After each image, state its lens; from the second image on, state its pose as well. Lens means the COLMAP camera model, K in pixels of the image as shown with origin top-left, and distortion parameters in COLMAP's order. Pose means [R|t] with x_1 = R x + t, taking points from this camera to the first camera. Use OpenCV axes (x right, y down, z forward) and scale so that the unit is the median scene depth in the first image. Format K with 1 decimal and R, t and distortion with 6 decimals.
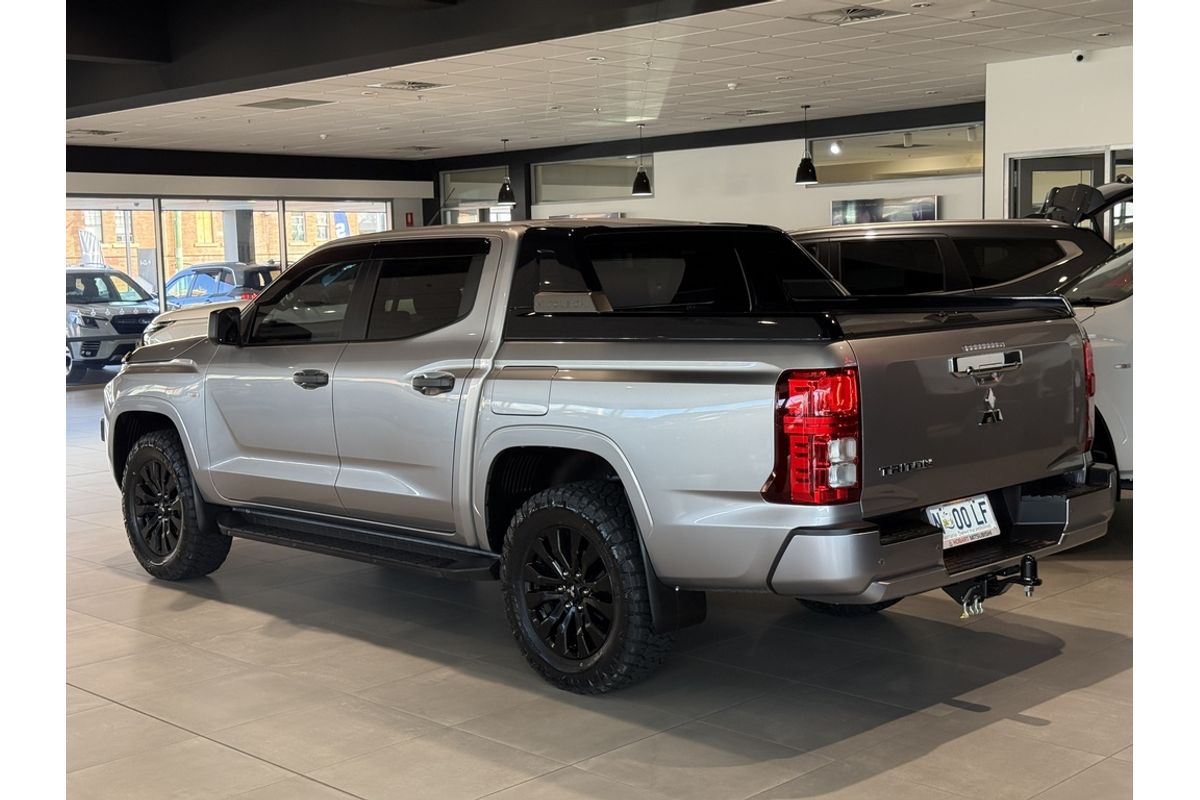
lens RADIAL K [[1477.3, 0, 605.2], [0, 1477.3, 404.1], [0, 0, 1]] dist [0.166623, -0.302796]
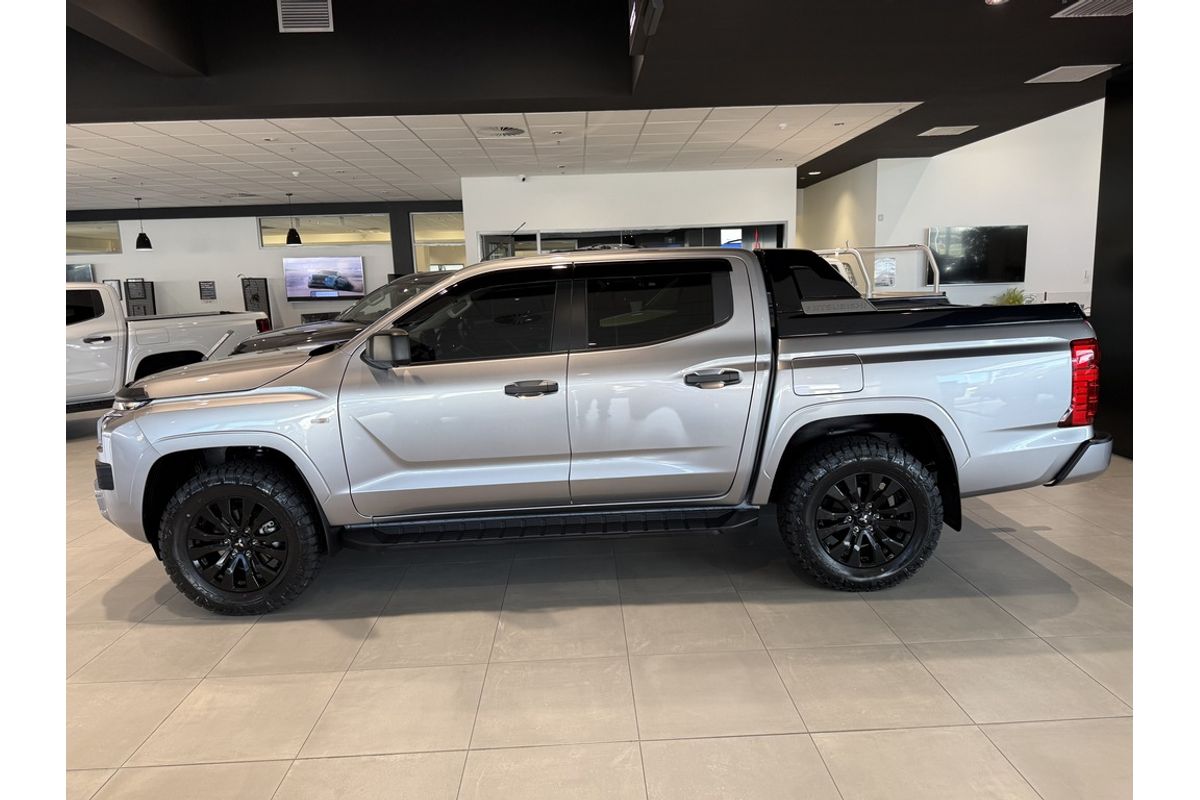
lens RADIAL K [[745.4, 0, 600.0], [0, 745.4, 400.0], [0, 0, 1]] dist [0.023770, -0.003189]
pose [[0.687557, -0.113466, 0.717210, -0.569126], [0.087901, 0.993458, 0.072903, -0.044931], [-0.720790, 0.012919, 0.693033, 0.596411]]
